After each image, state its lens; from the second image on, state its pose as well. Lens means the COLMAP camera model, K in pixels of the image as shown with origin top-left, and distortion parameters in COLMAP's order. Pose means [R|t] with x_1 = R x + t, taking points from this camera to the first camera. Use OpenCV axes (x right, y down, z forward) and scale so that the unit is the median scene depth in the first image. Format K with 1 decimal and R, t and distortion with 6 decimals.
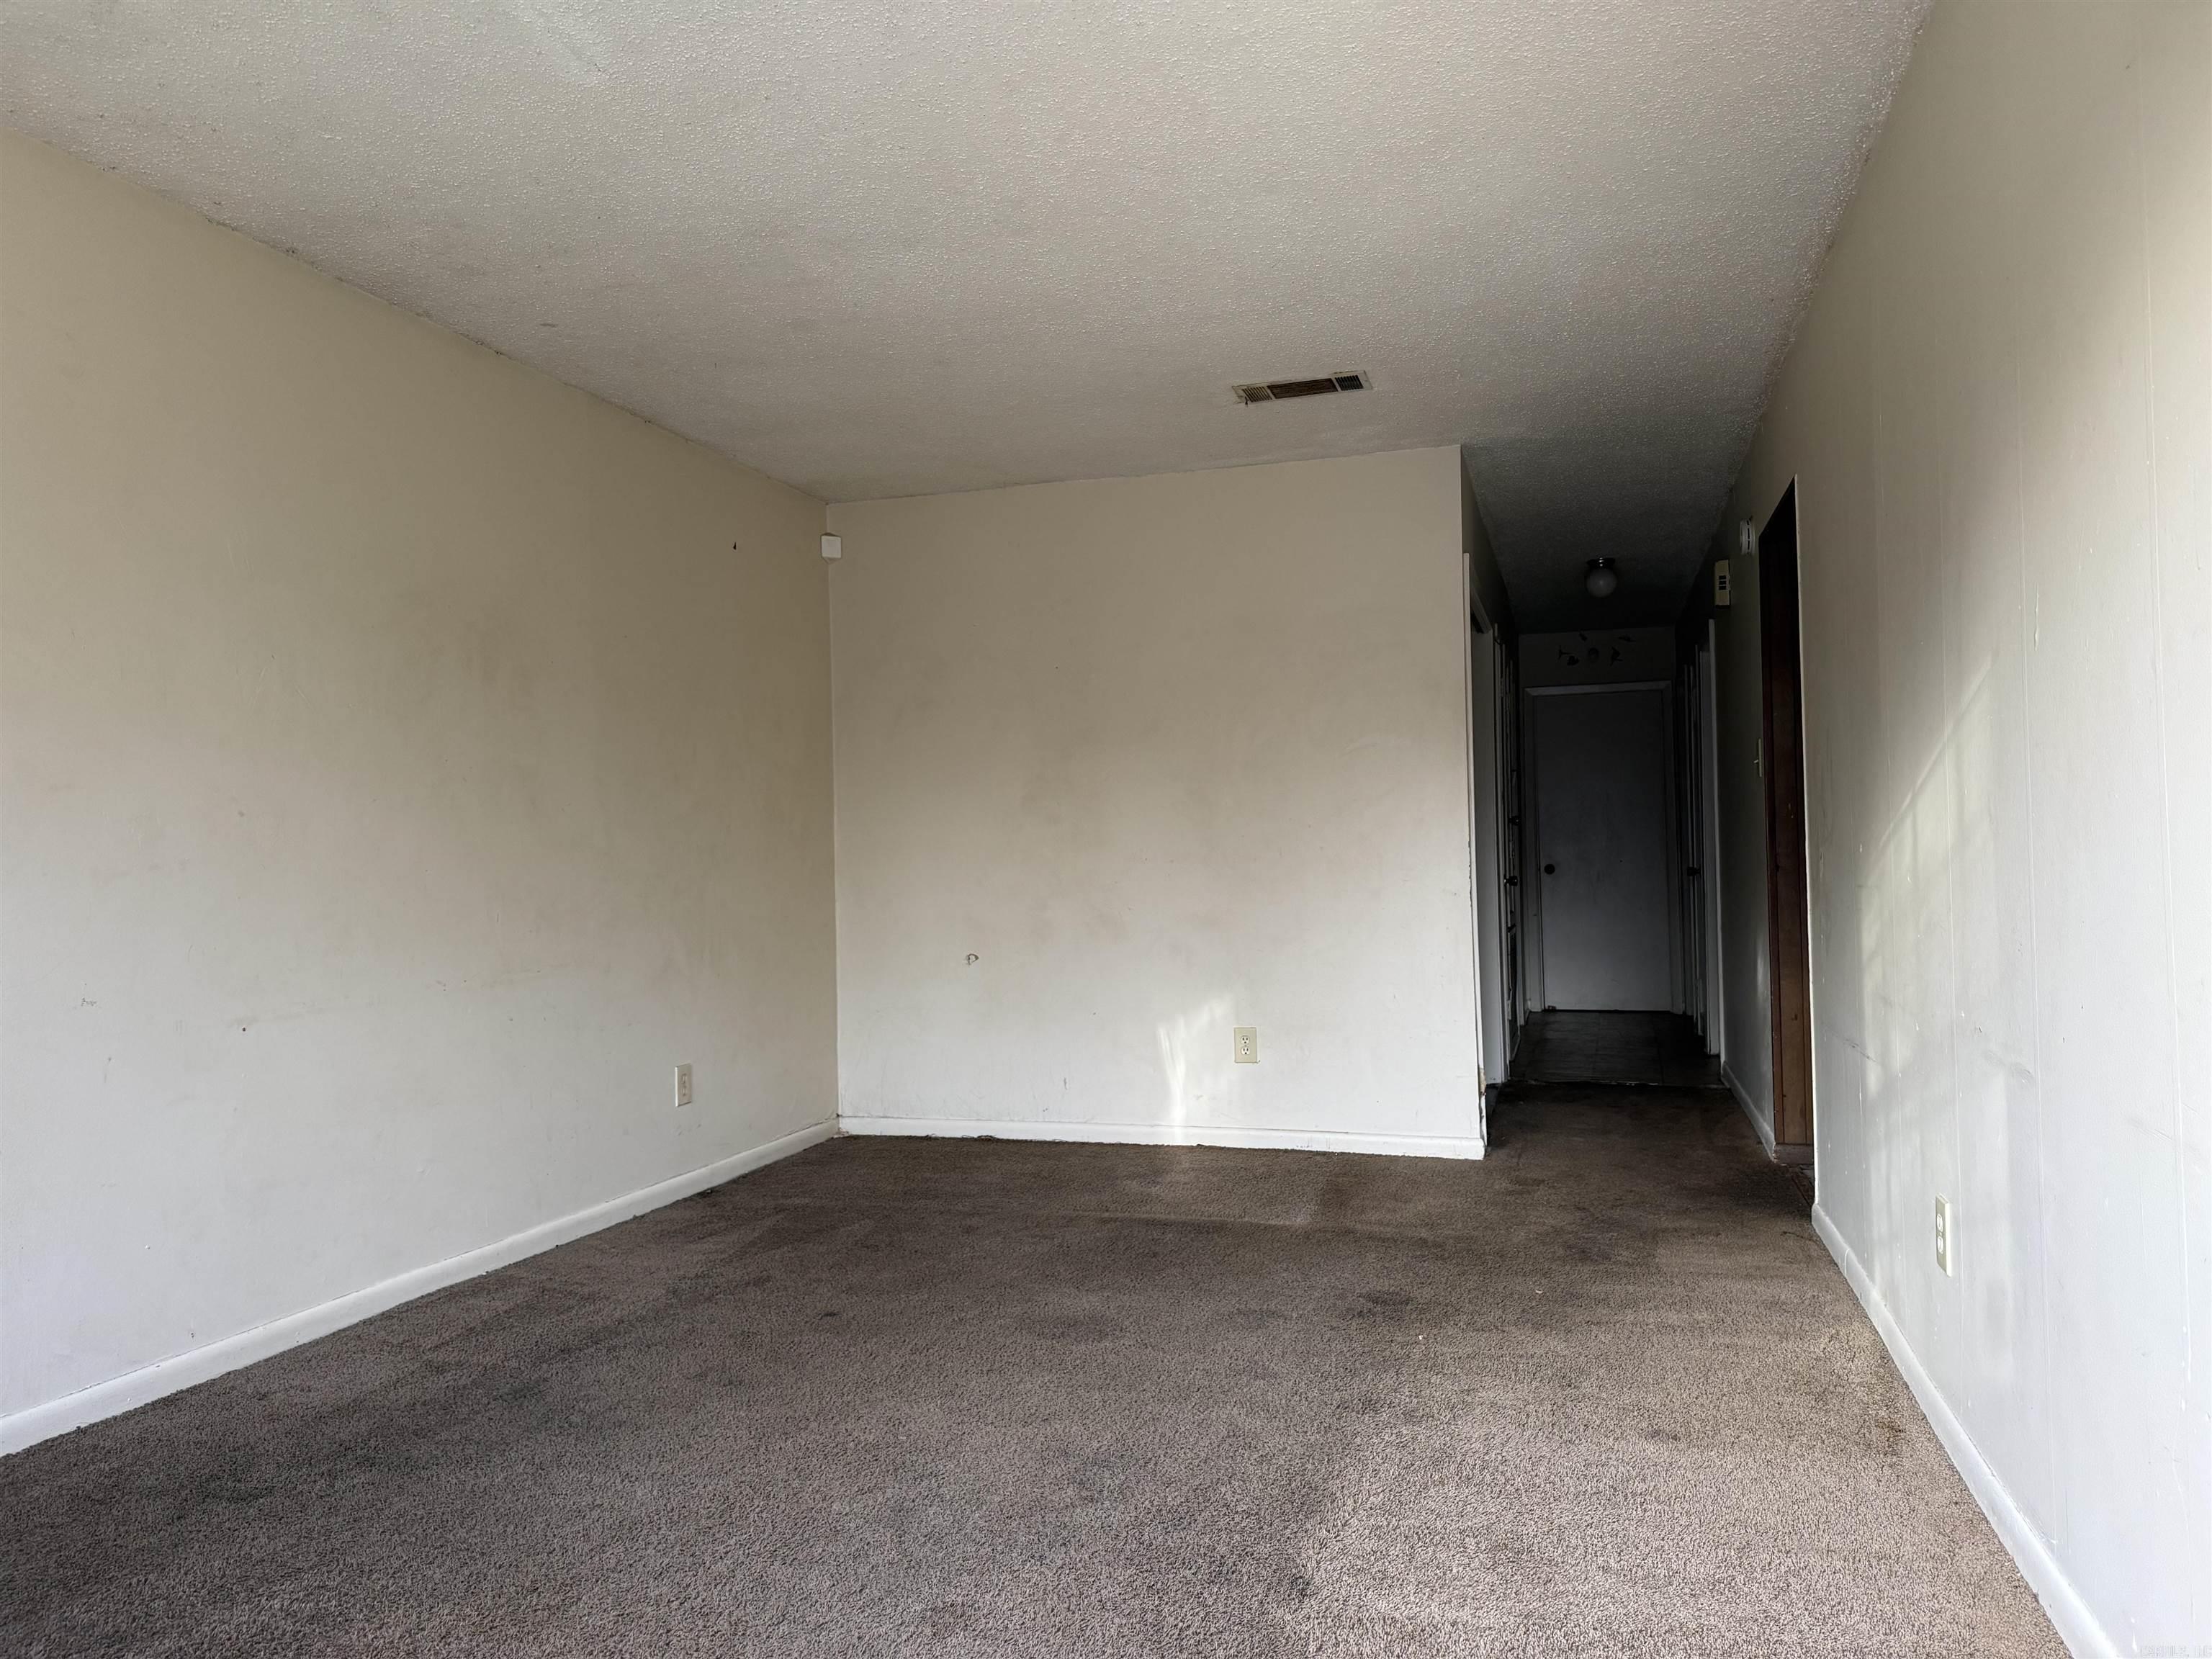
lens RADIAL K [[1549.8, 0, 1106.0], [0, 1549.8, 829.5], [0, 0, 1]] dist [-0.000455, 0.000542]
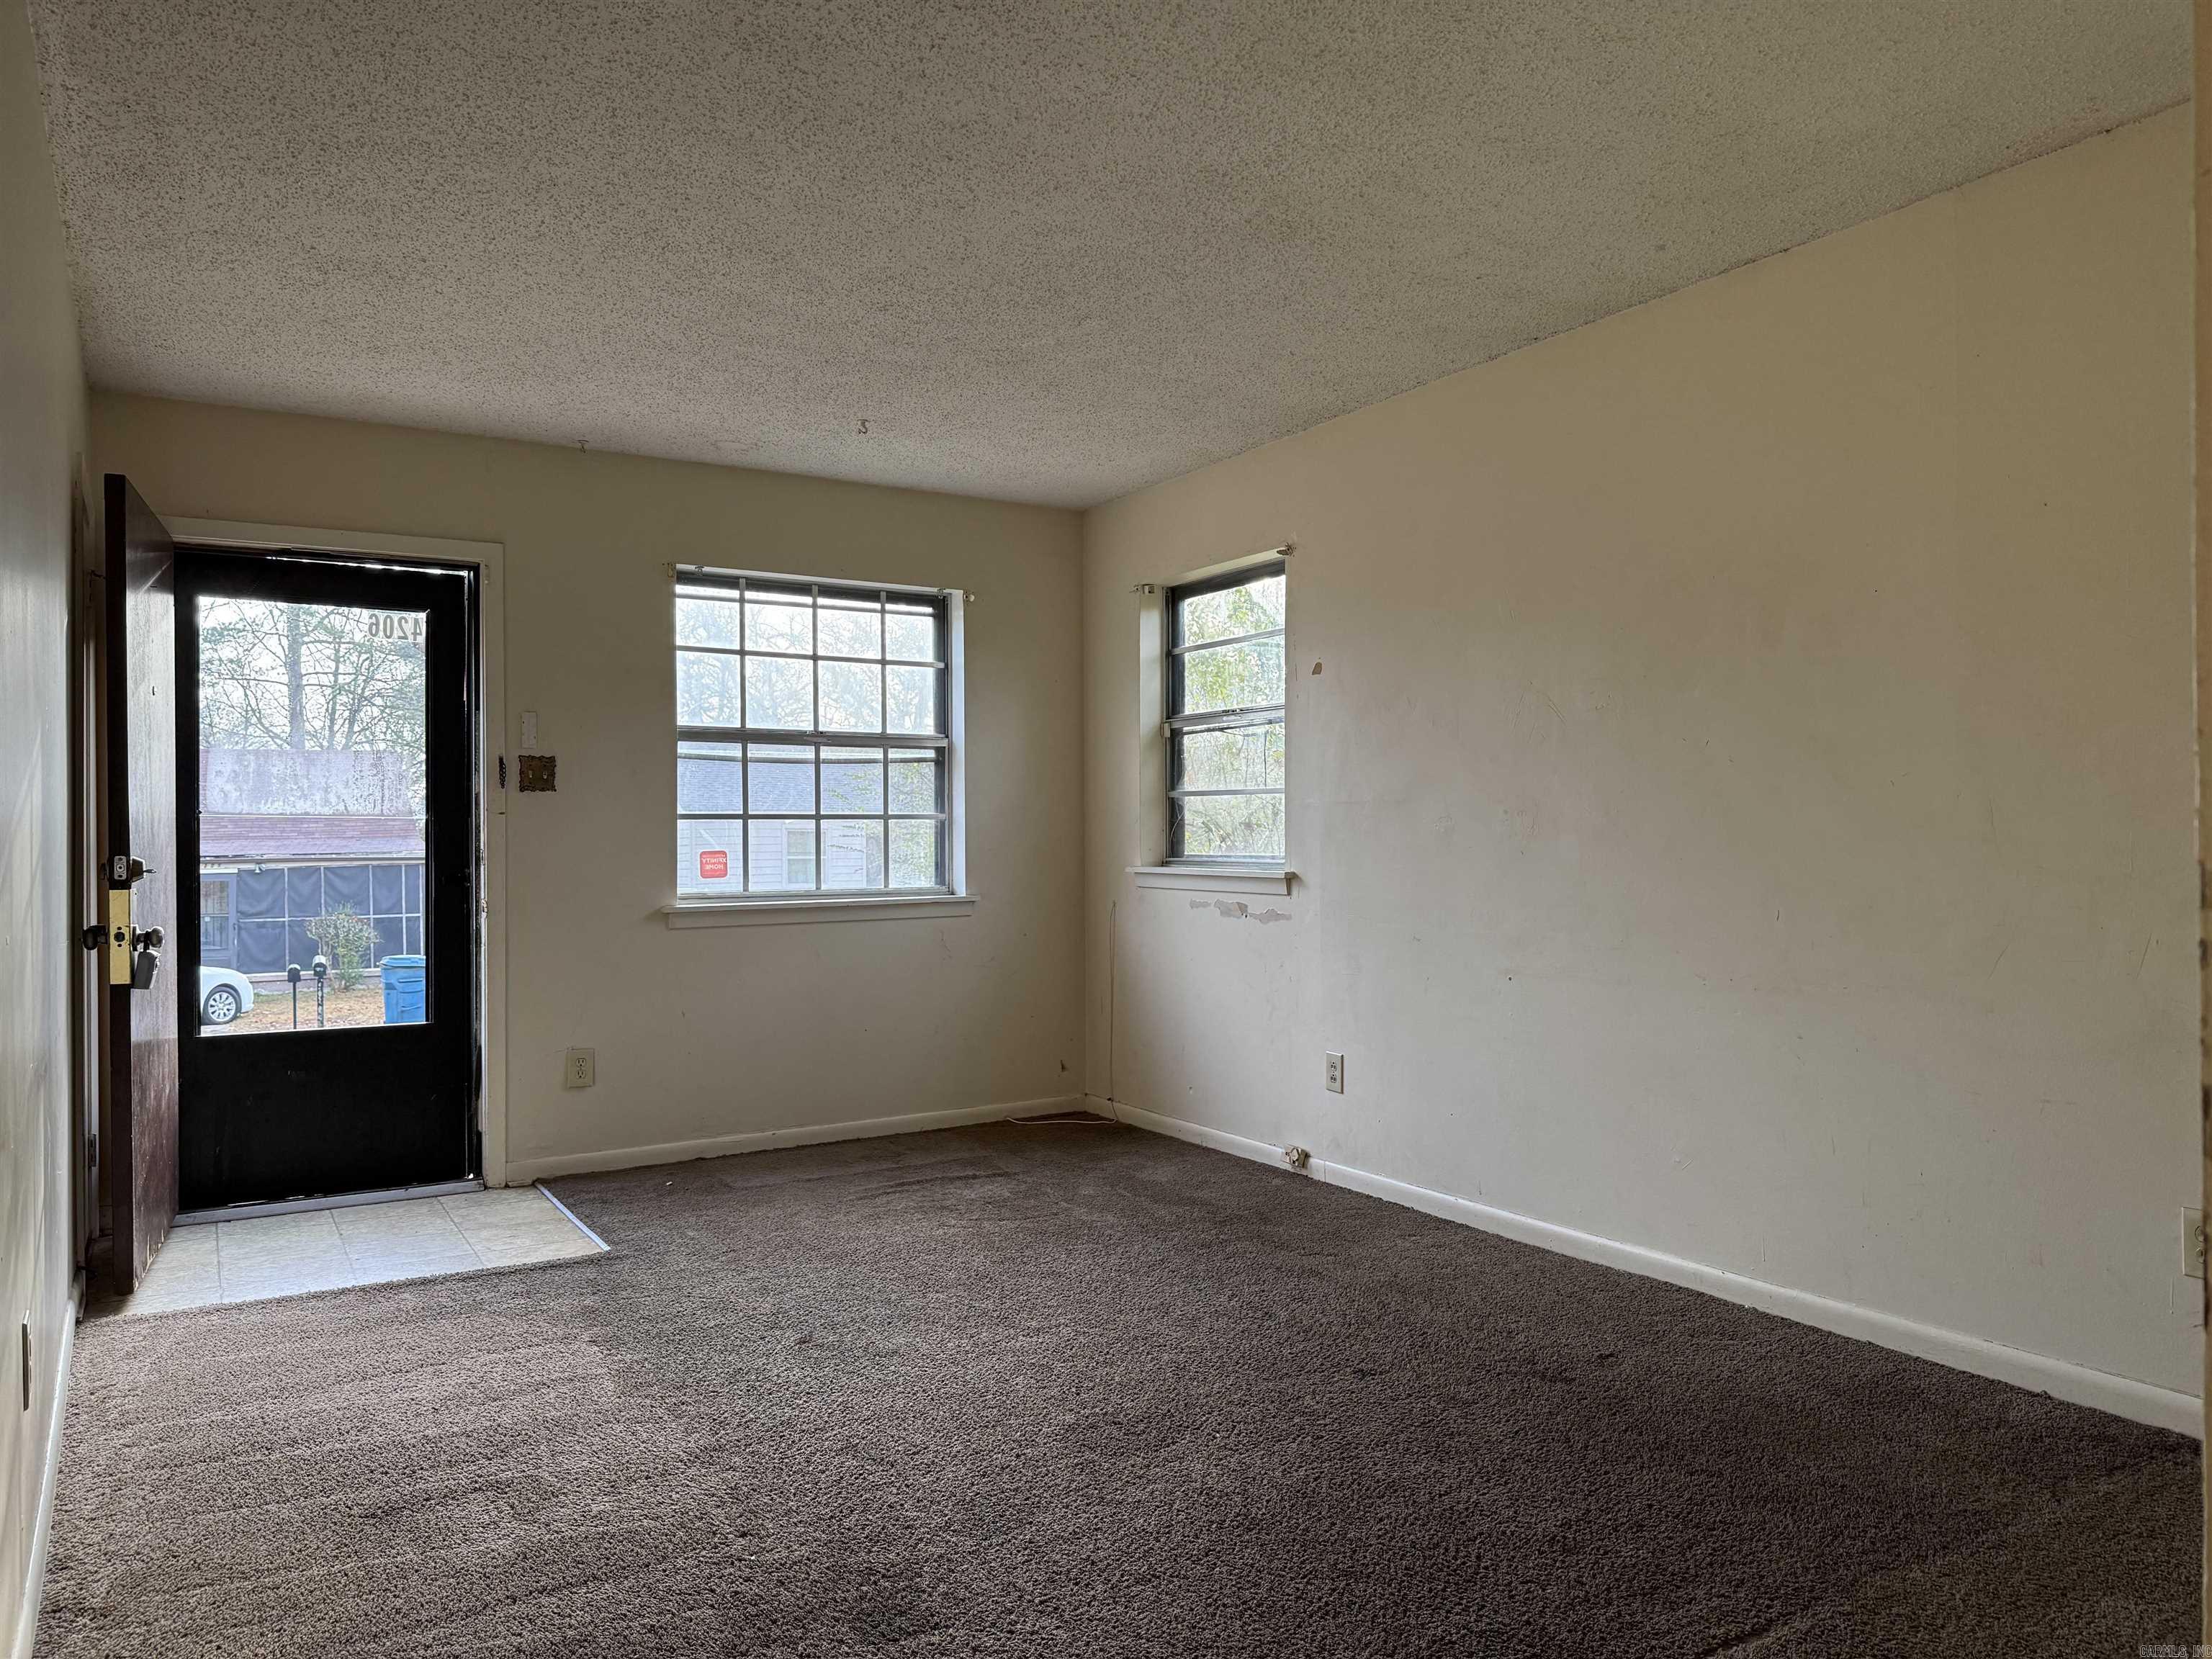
lens RADIAL K [[1549.8, 0, 1106.0], [0, 1549.8, 829.5], [0, 0, 1]] dist [-0.000455, 0.000542]
pose [[-0.637913, 0.033312, -0.769388, 0.595330], [0.039498, 0.999164, 0.010512, -0.019531], [0.769095, -0.023683, -0.638696, 1.462539]]
